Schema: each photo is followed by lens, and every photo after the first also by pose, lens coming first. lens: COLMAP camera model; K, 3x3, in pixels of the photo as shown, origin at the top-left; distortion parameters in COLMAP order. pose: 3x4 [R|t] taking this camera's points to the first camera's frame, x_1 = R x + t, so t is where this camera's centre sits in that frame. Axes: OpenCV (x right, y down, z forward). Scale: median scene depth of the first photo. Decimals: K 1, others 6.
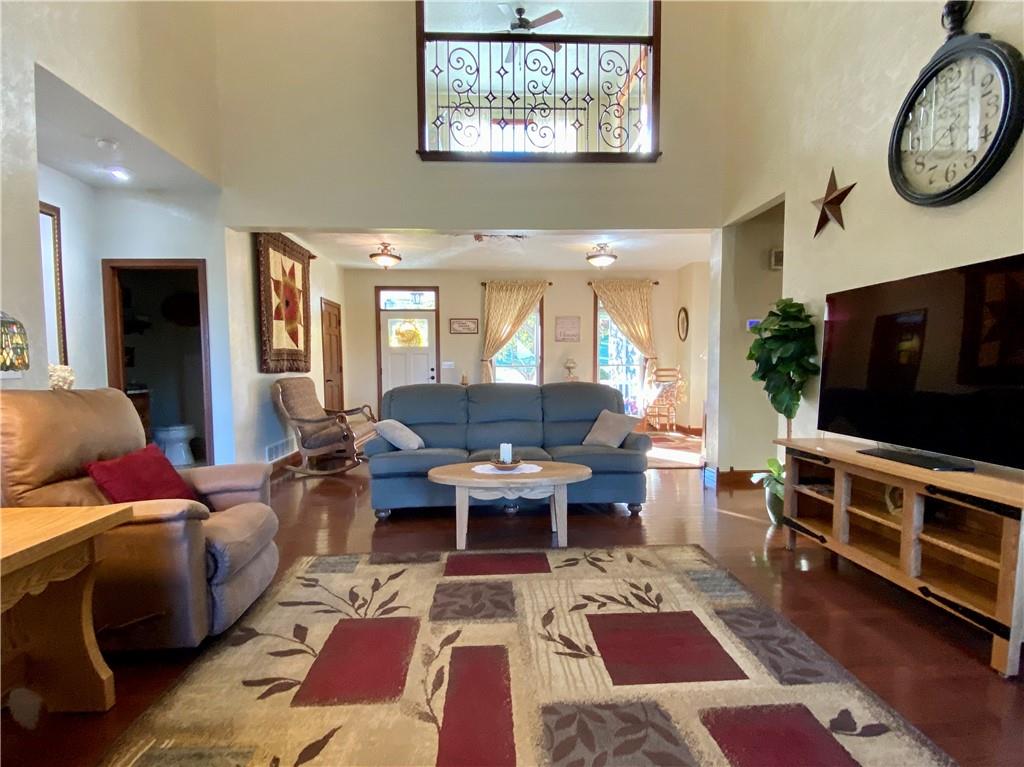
lens RADIAL K [[541.8, 0, 512.0], [0, 541.8, 383.5], [0, 0, 1]] dist [0.026888, -0.000528]
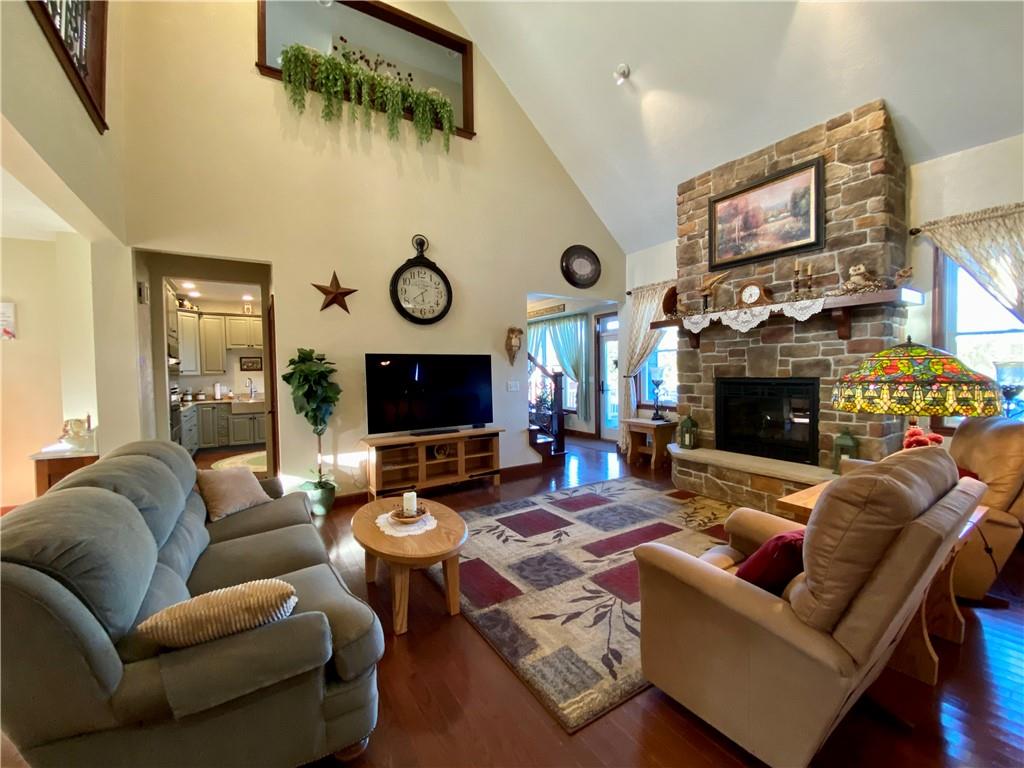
lens RADIAL K [[414.5, 0, 512.0], [0, 414.5, 384.0], [0, 0, 1]] dist [0.000082, -0.000060]
pose [[-0.502218, -0.015385, 0.864604, -0.976721], [0.050277, 0.997631, 0.046956, -0.139625], [-0.863278, 0.067052, -0.500255, 1.634329]]
